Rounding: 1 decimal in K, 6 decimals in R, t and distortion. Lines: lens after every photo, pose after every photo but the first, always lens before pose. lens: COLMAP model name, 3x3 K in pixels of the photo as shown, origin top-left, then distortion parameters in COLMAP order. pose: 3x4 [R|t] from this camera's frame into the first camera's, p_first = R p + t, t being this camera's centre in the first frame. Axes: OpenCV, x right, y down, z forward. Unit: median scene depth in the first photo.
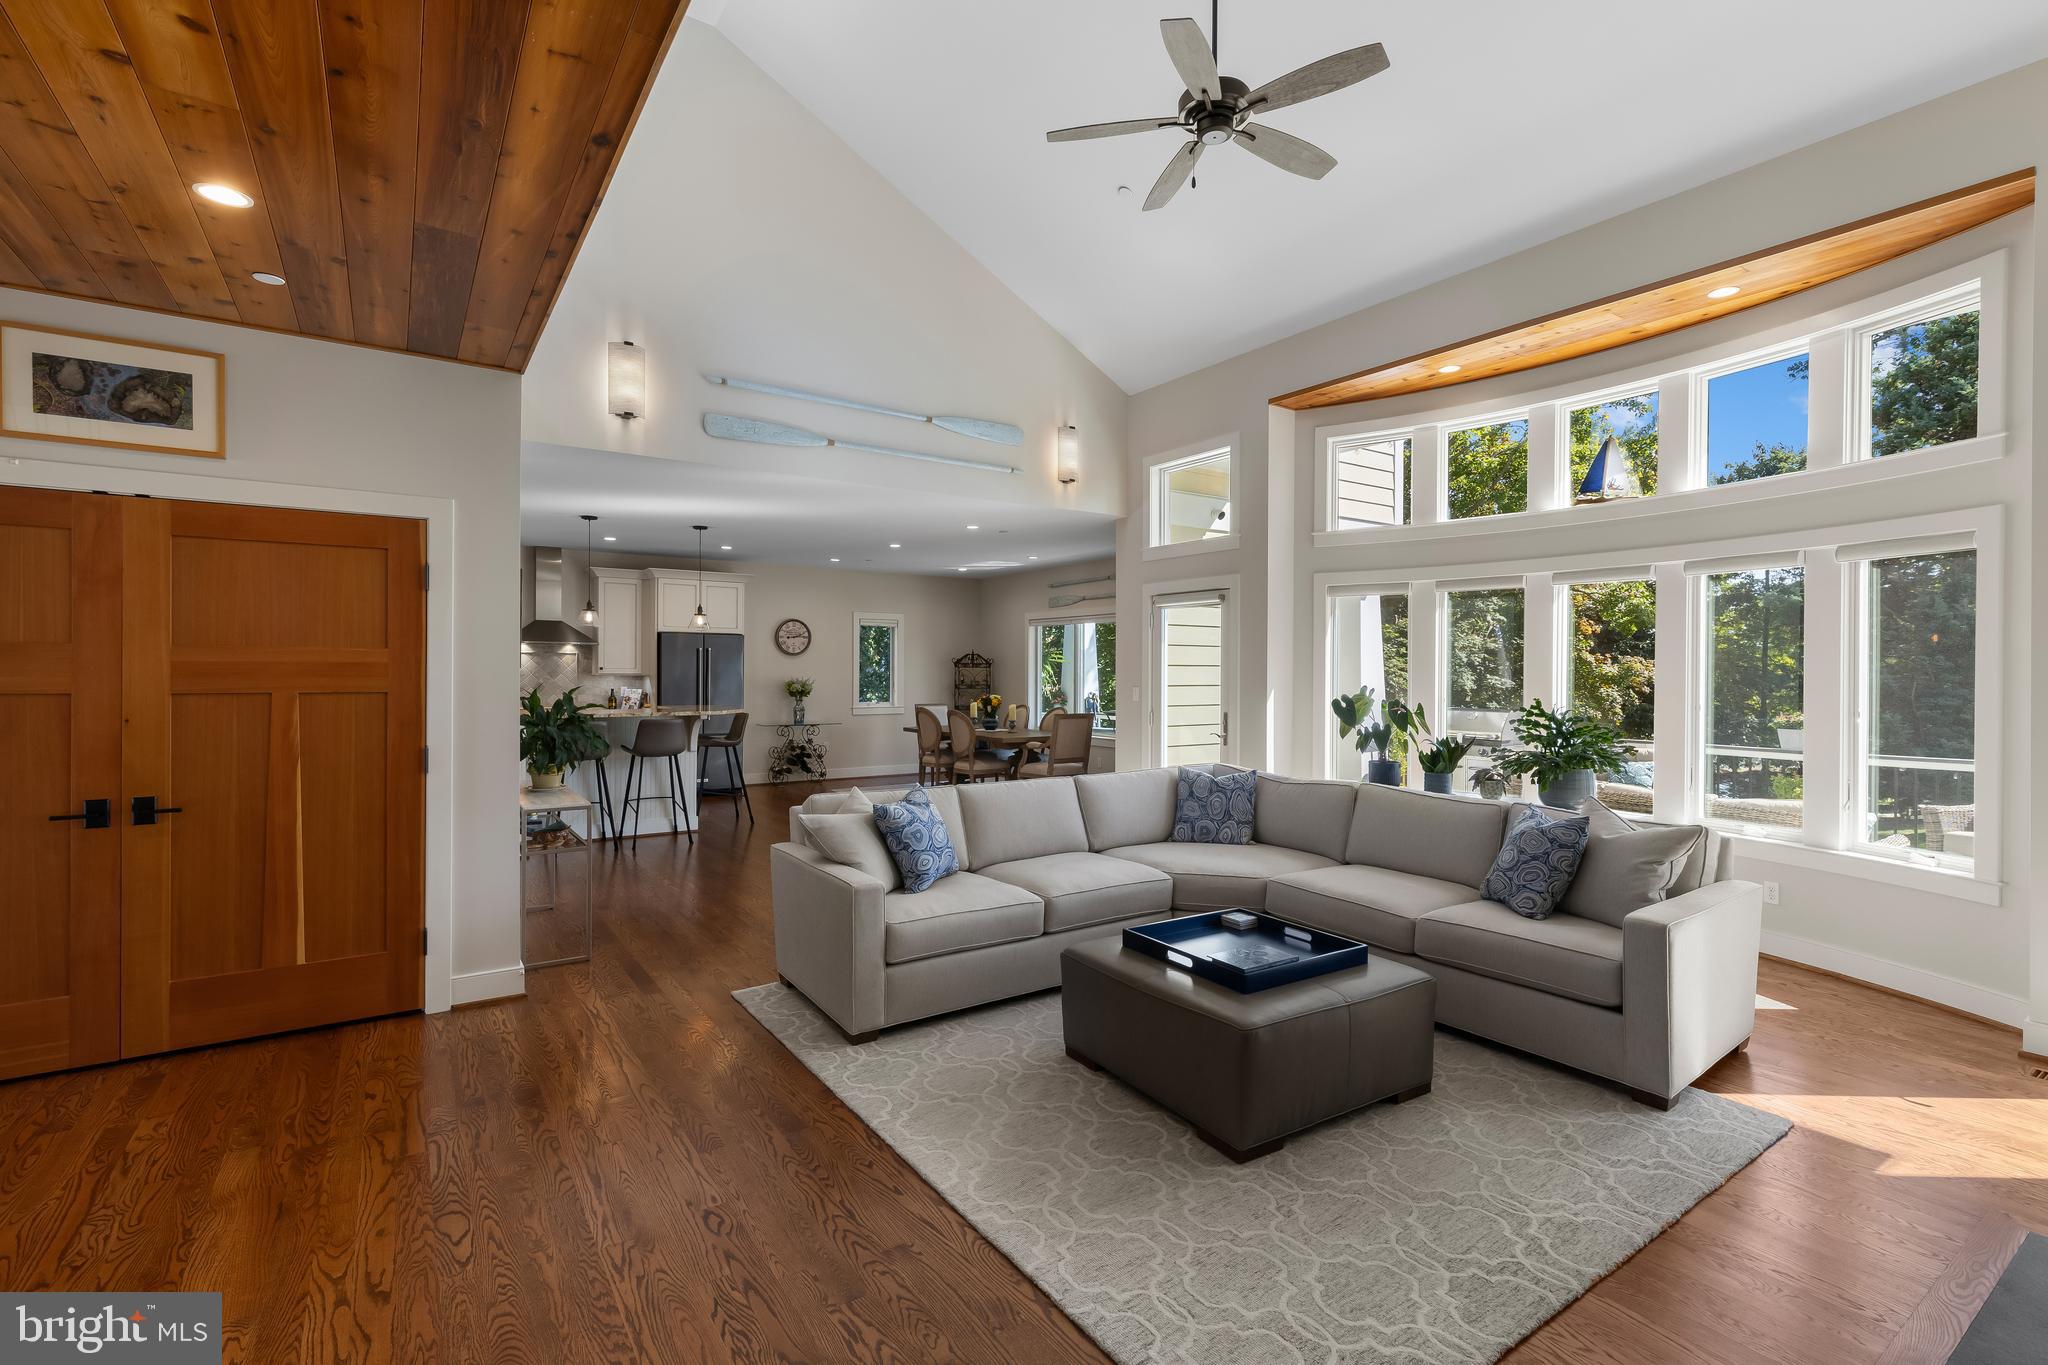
lens RADIAL K [[921.6, 0, 1025.9], [0, 921.6, 668.1], [0, 0, 1]] dist [0.007046, -0.003023]
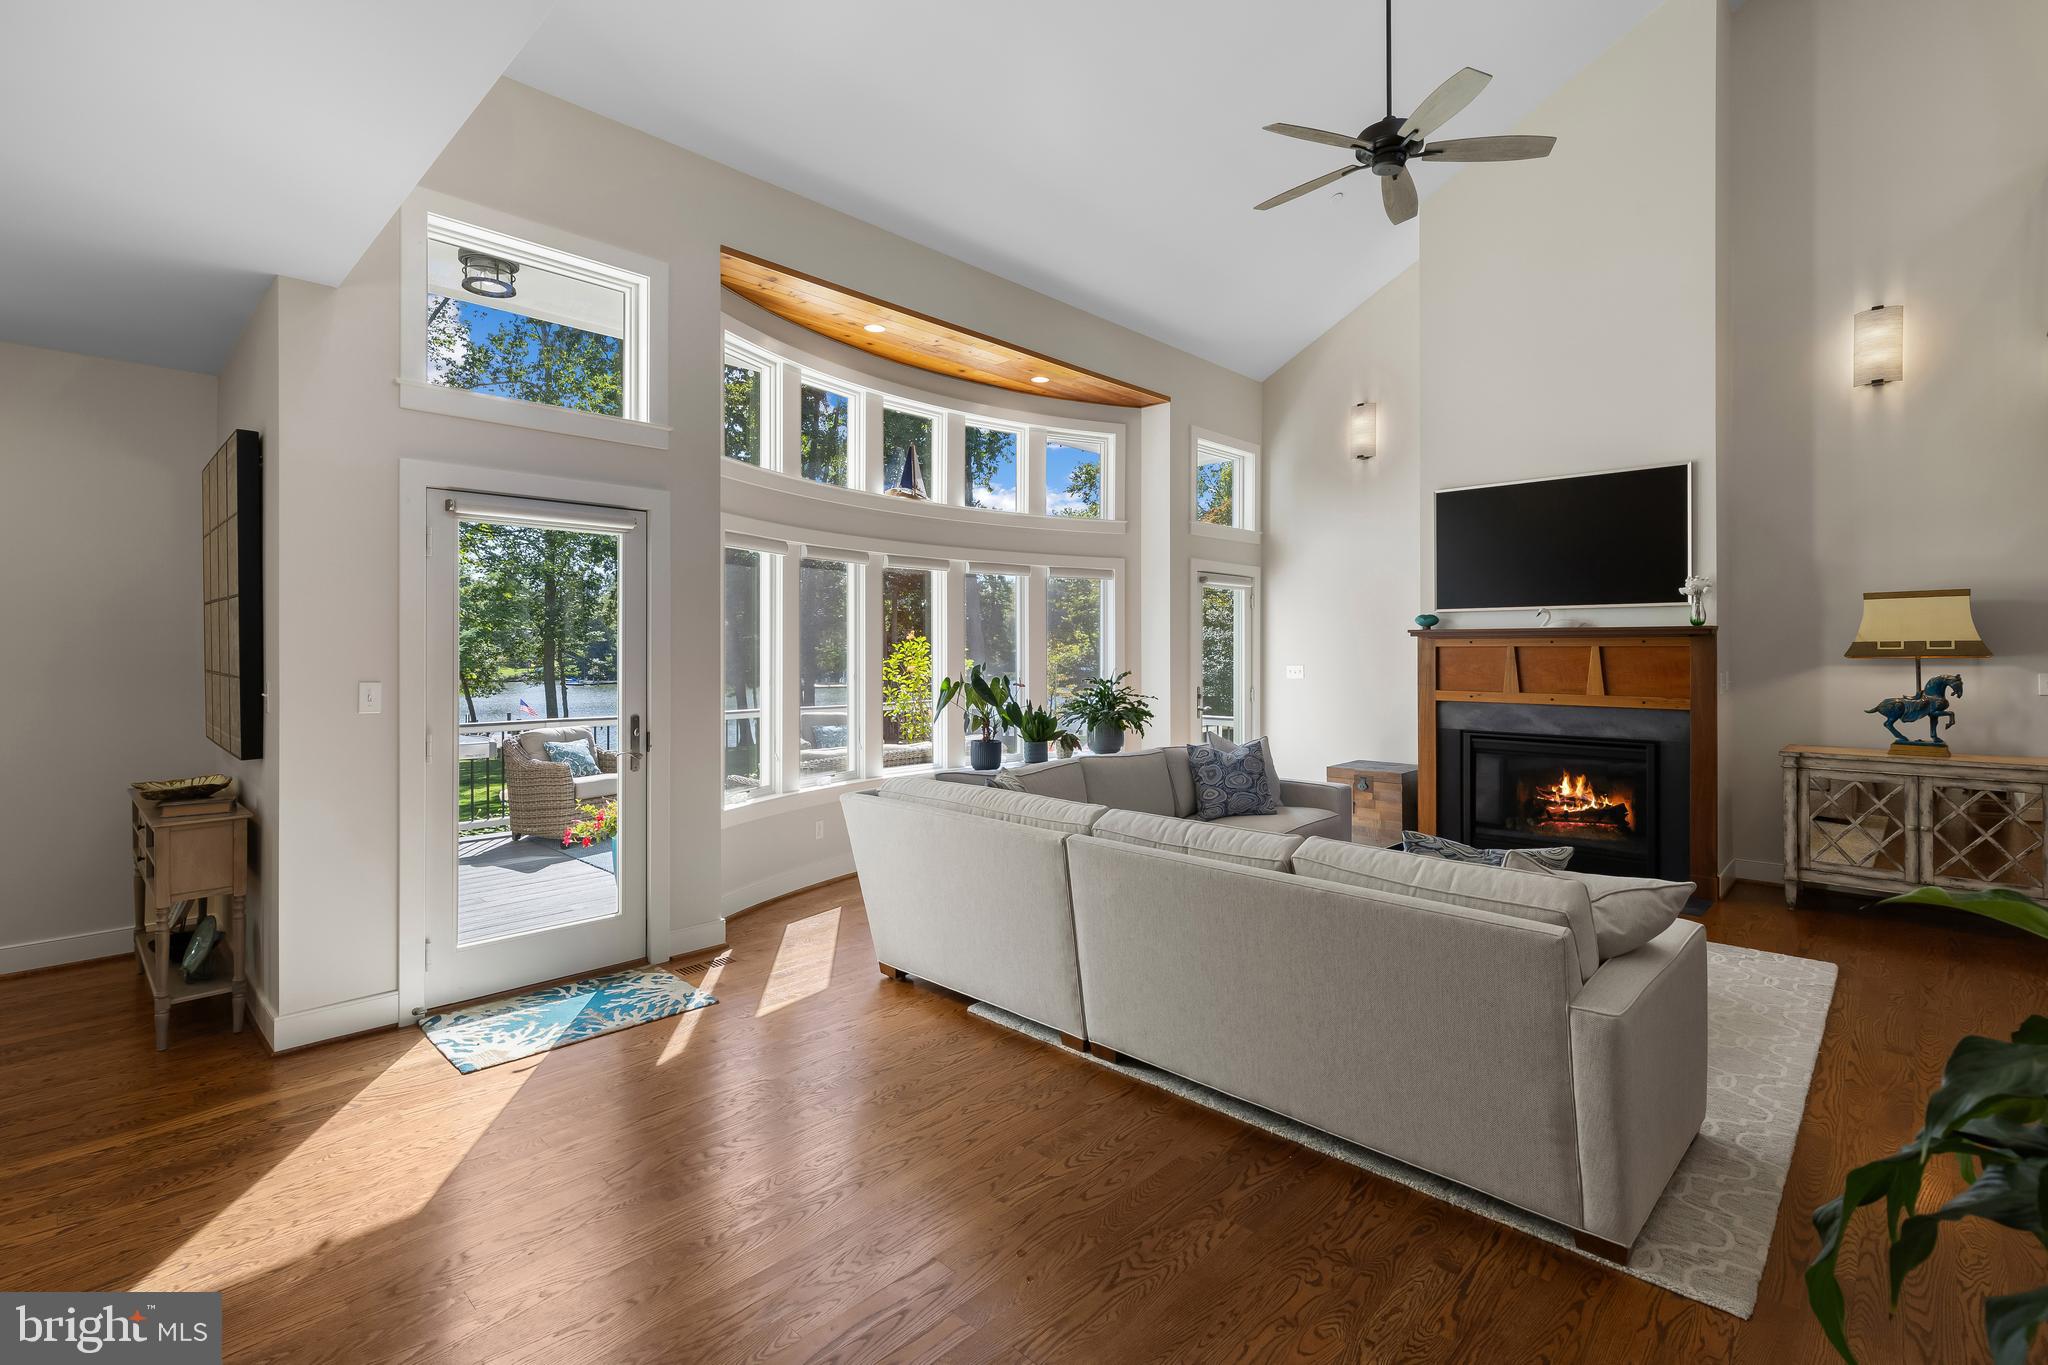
lens RADIAL K [[921.6, 0, 1034.1], [0, 921.6, 646.8], [0, 0, 1]] dist [0.007046, -0.003023]
pose [[-0.203545, -0.003733, 0.979059, -0.403903], [-0.004535, 0.999986, 0.002870, 0.000547], [-0.979055, -0.003856, -0.203559, 0.823115]]
